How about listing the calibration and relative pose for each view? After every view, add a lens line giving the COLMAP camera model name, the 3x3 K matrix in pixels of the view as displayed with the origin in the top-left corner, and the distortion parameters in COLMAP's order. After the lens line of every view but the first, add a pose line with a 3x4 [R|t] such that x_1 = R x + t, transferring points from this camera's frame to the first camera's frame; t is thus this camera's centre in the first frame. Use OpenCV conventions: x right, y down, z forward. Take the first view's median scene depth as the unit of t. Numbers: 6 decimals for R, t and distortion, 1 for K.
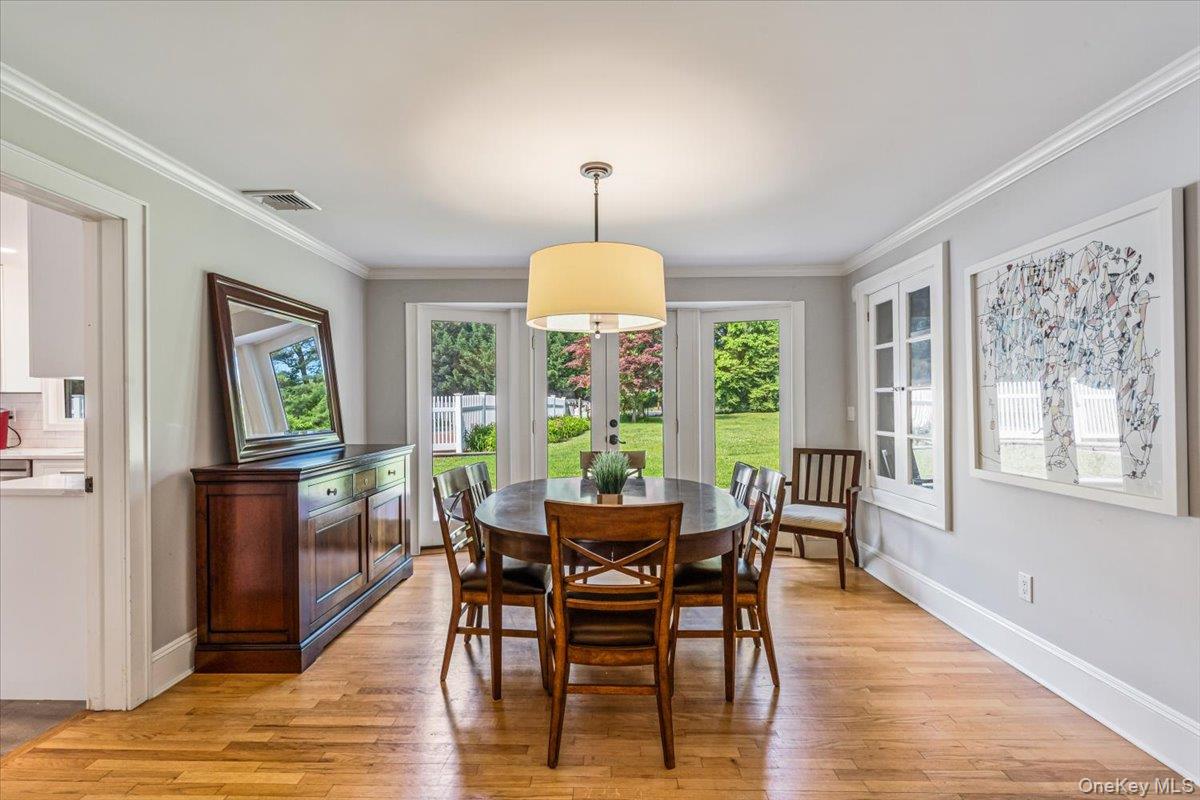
lens RADIAL K [[564.8, 0, 597.5], [0, 564.8, 404.8], [0, 0, 1]] dist [0.004207, 0.000934]
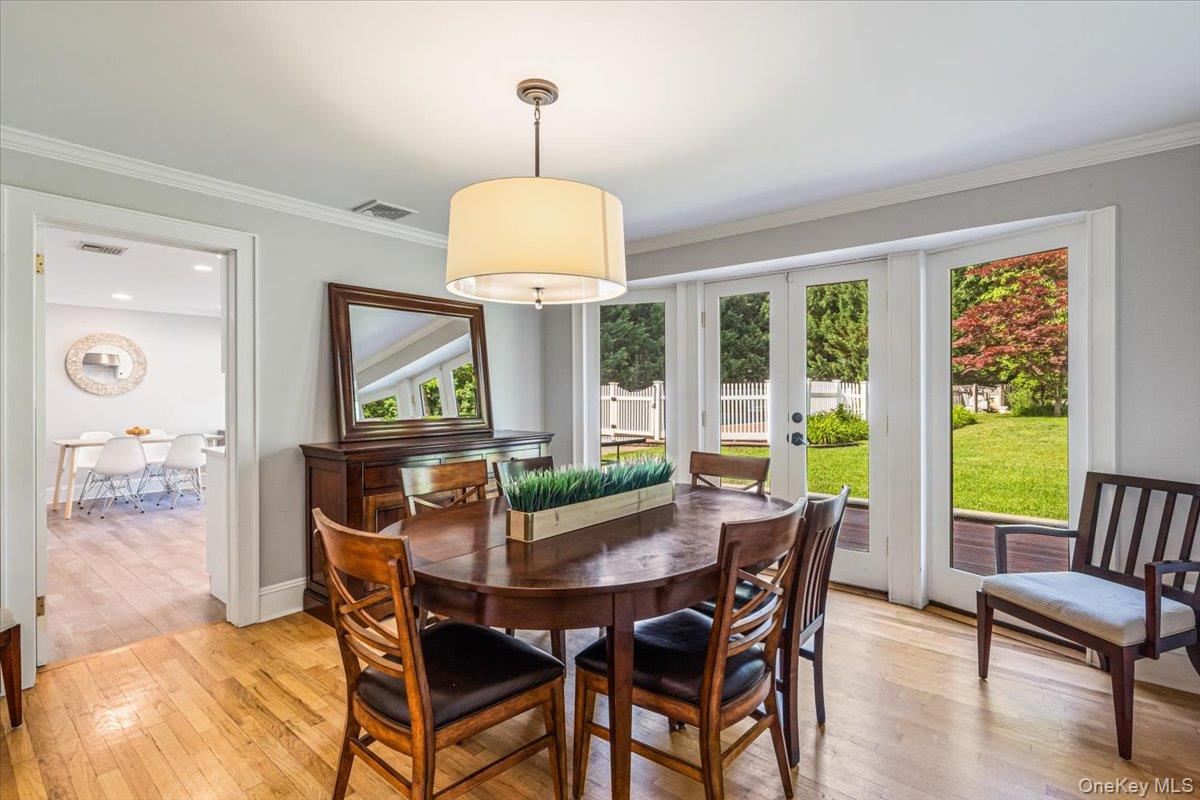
lens RADIAL K [[564.8, 0, 599.8], [0, 564.8, 395.2], [0, 0, 1]] dist [0.004207, 0.000934]
pose [[0.781143, 0.006250, -0.624321, 0.467222], [-0.002252, 0.999972, 0.007194, -0.003695], [0.624349, -0.004213, 0.781135, 0.375695]]
